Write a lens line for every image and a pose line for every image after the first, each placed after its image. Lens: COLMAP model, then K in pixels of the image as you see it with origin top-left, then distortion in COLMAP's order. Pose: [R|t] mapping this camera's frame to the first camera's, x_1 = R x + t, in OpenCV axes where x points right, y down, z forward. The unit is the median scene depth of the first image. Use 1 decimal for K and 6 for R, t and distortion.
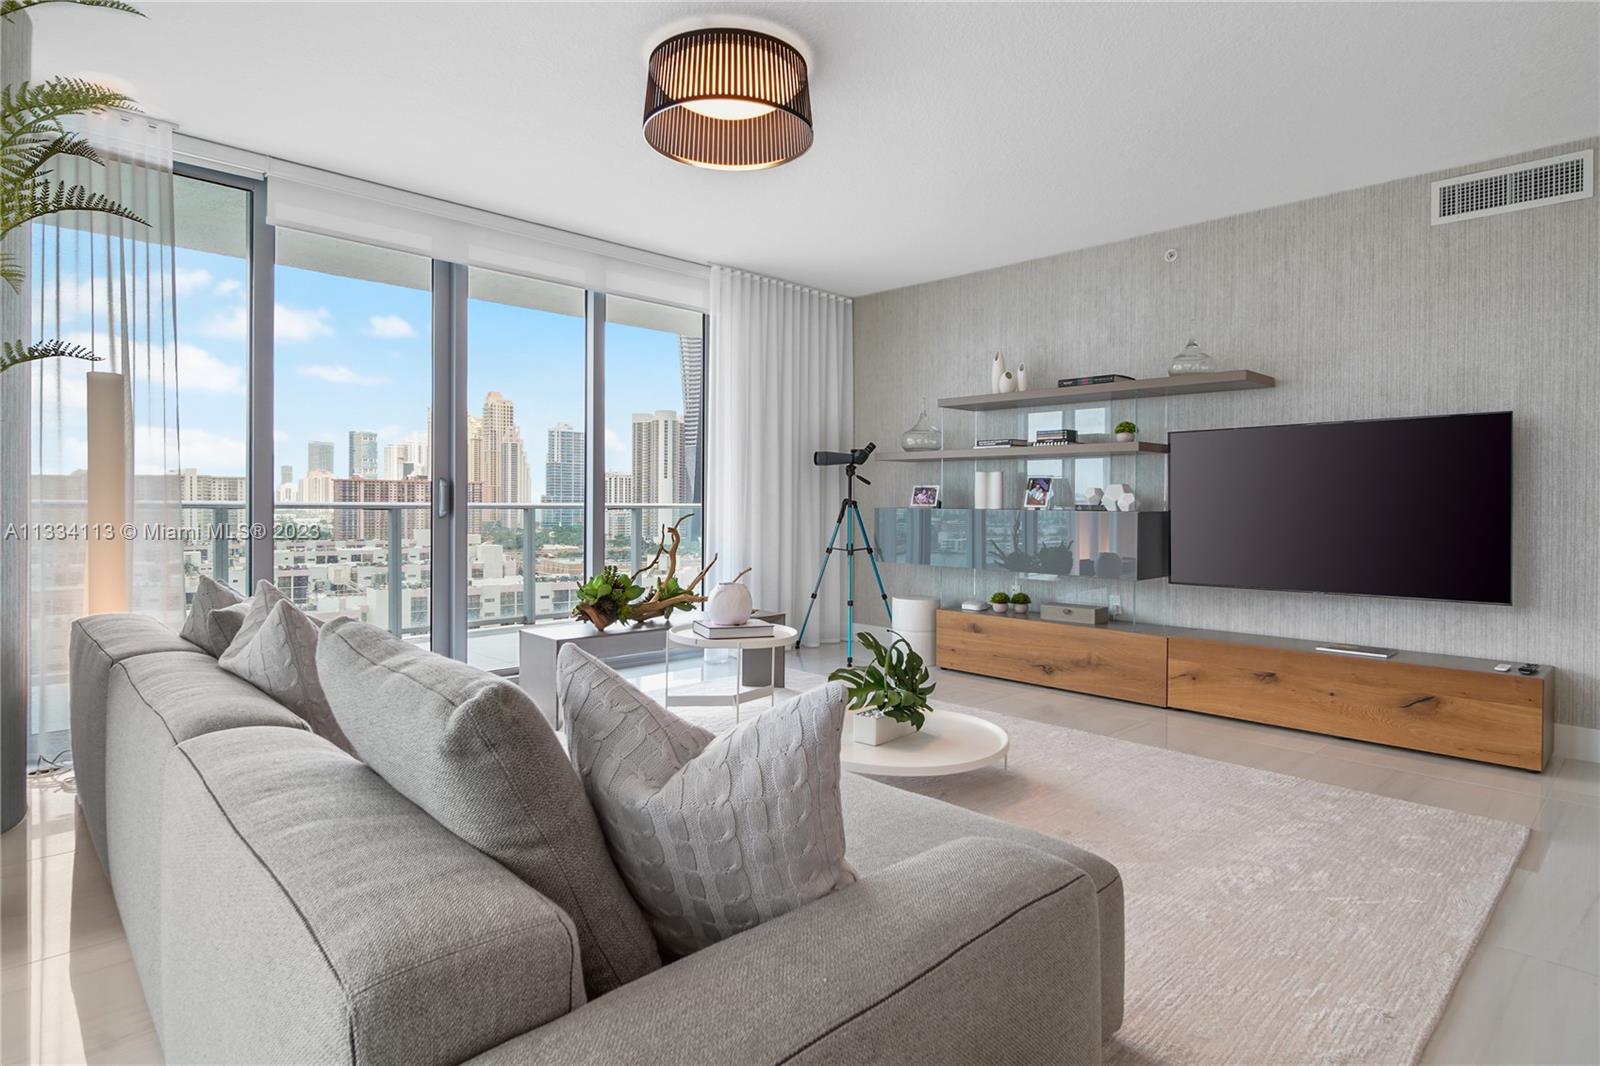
lens RADIAL K [[873.2, 0, 796.3], [0, 873.2, 513.0], [0, 0, 1]] dist [0.000331, 0.000940]
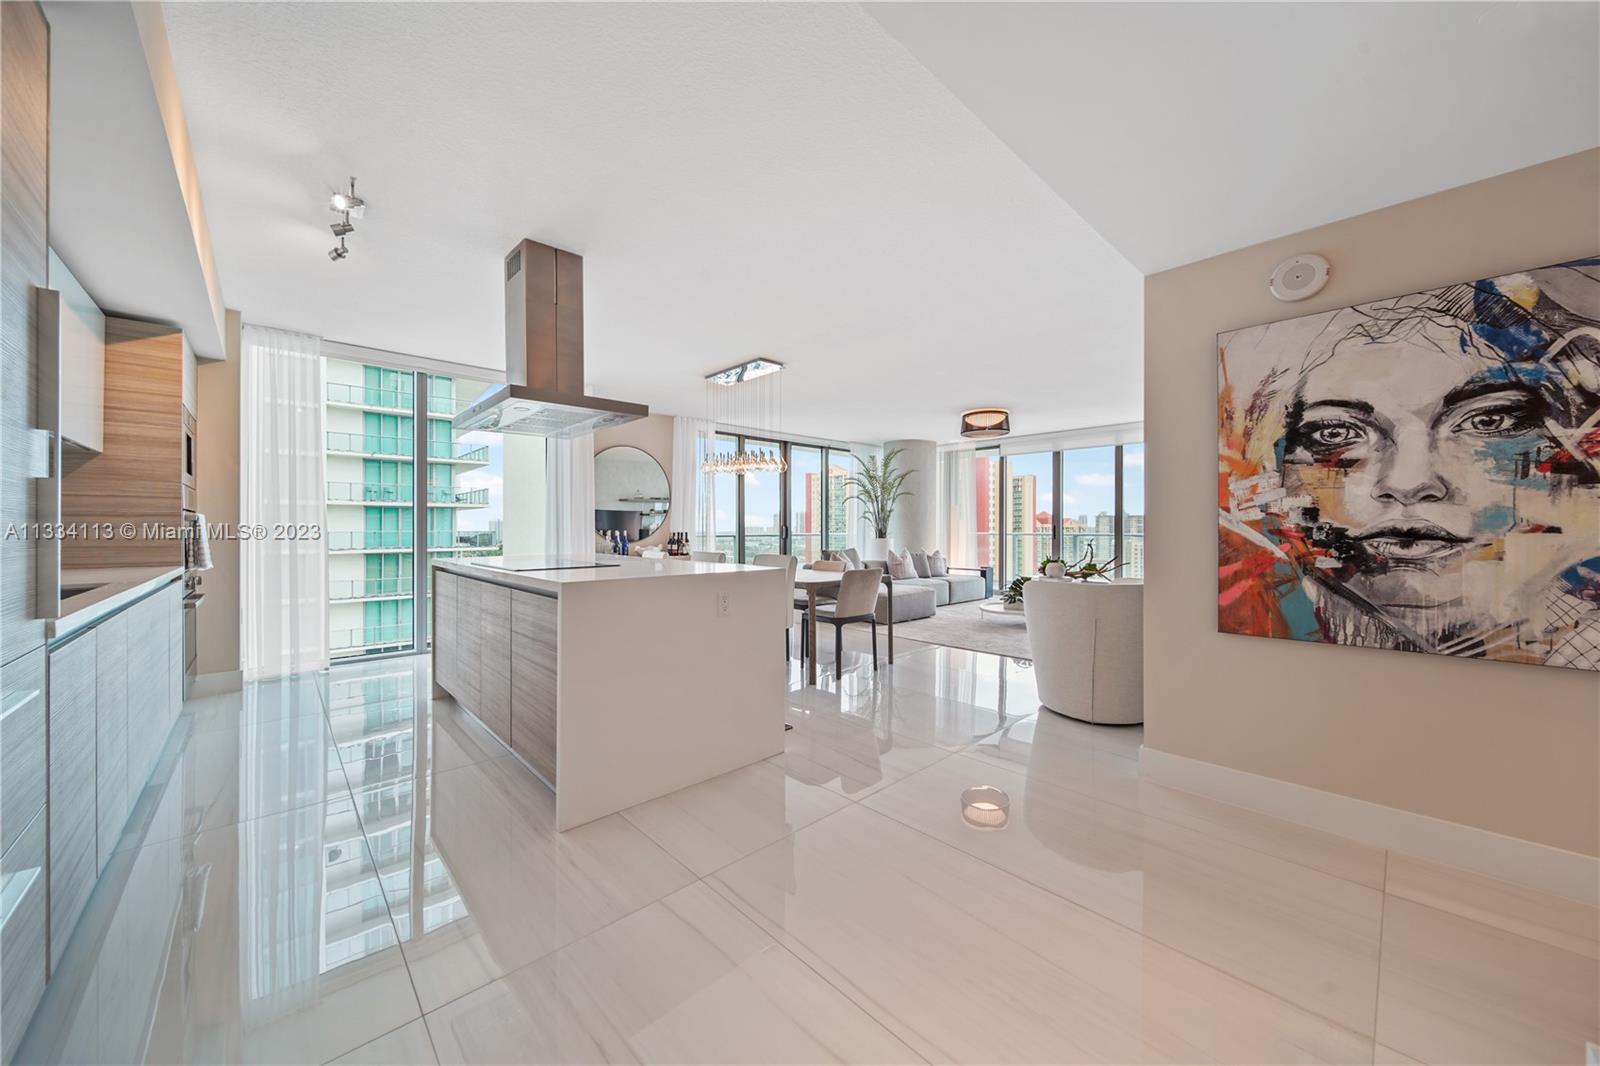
lens RADIAL K [[565.5, 0, 802.5], [0, 565.5, 536.0], [0, 0, 1]] dist [0.000669, 0.000014]
pose [[-0.009941, 0.004927, -0.999938, 1.780467], [-0.011801, 0.999918, 0.005044, -0.004279], [0.999881, 0.011850, -0.009882, 0.216962]]
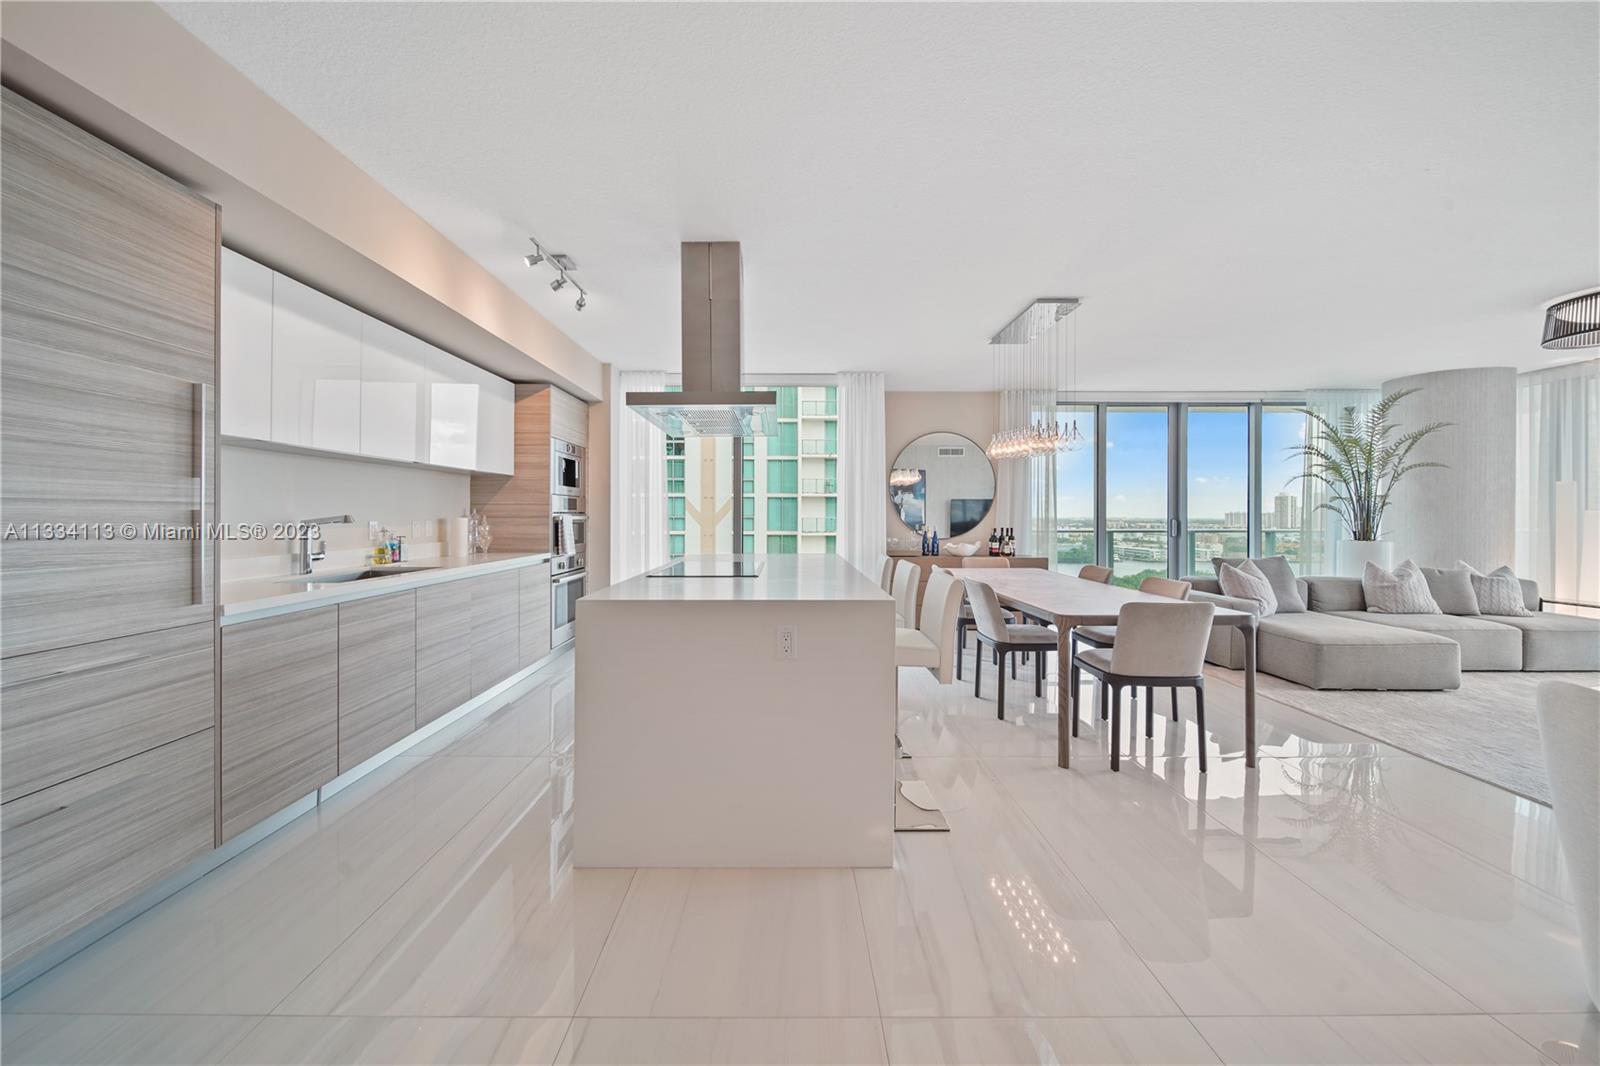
lens RADIAL K [[578.3, 0, 791.9], [0, 578.3, 515.7], [0, 0, 1]] dist [-0.001845, -0.000389]
pose [[-0.686898, -0.007738, -0.726713, 1.498481], [-0.015866, 0.999865, 0.004350, -0.033329], [0.726581, 0.014518, -0.686928, 0.464282]]
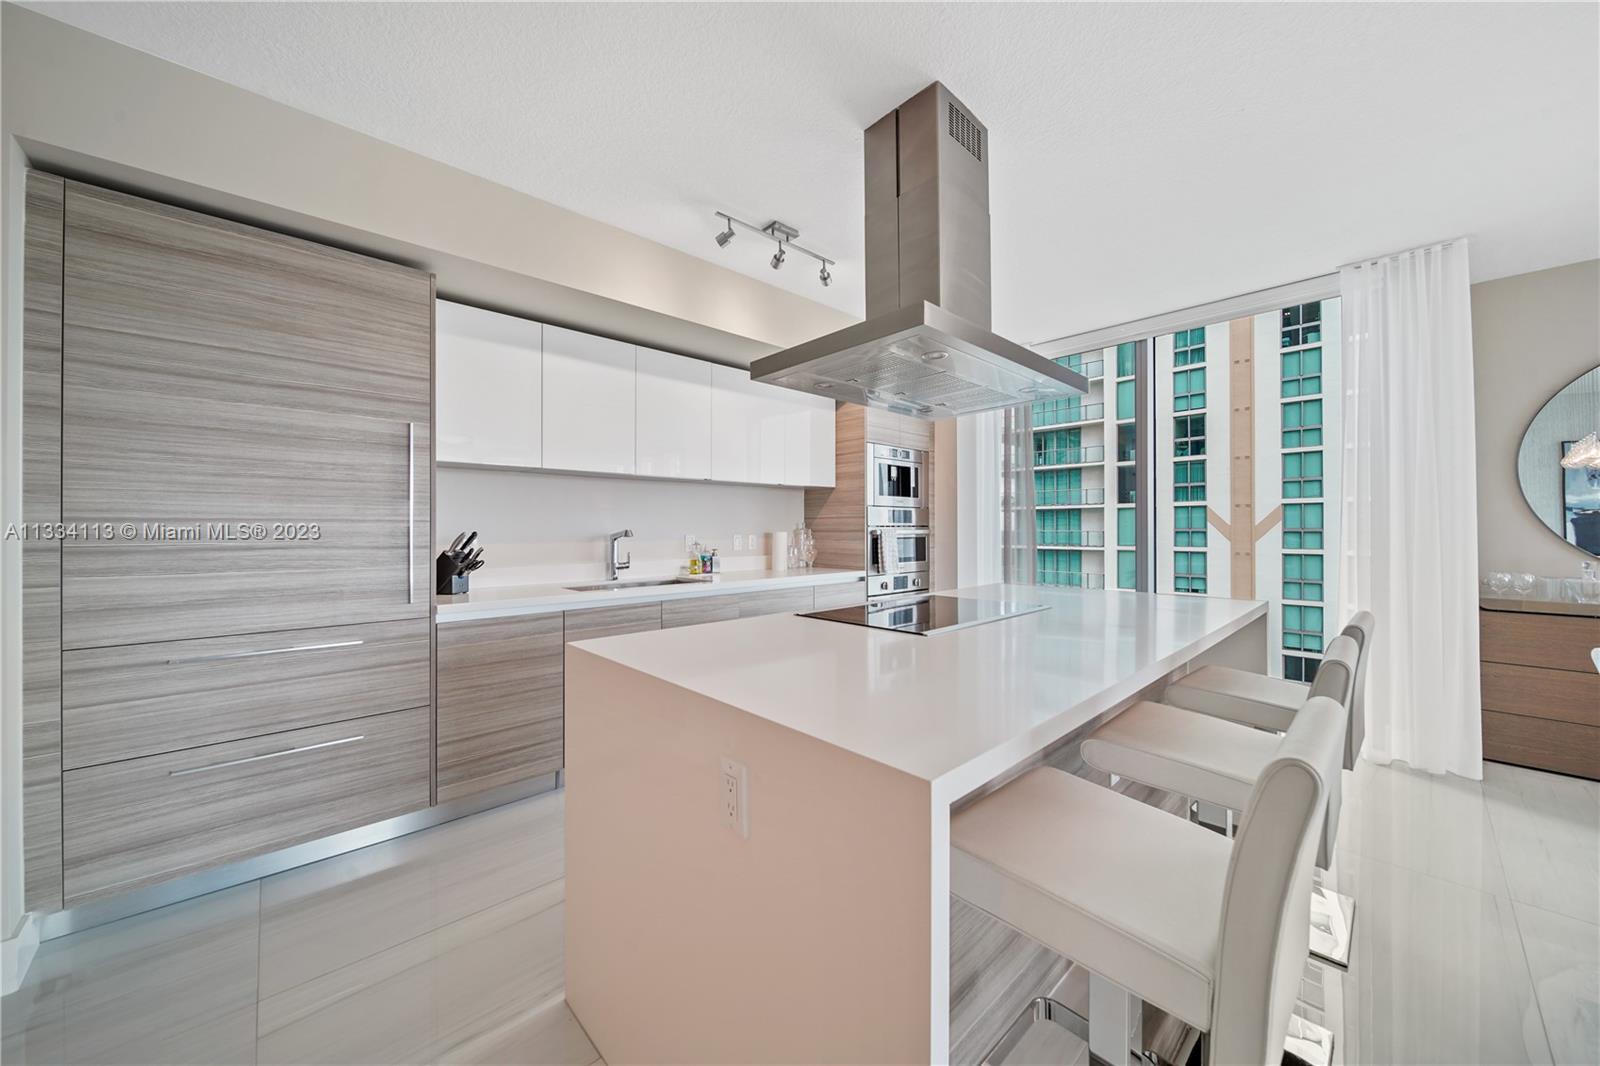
lens RADIAL K [[570.2, 0, 797.1], [0, 570.2, 526.0], [0, 0, 1]] dist [0.000391, -0.000059]
pose [[-0.999805, -0.003756, 0.019376, 1.105039], [-0.003627, 0.999971, 0.006706, -0.033782], [-0.019400, 0.006634, -0.999790, 0.354221]]
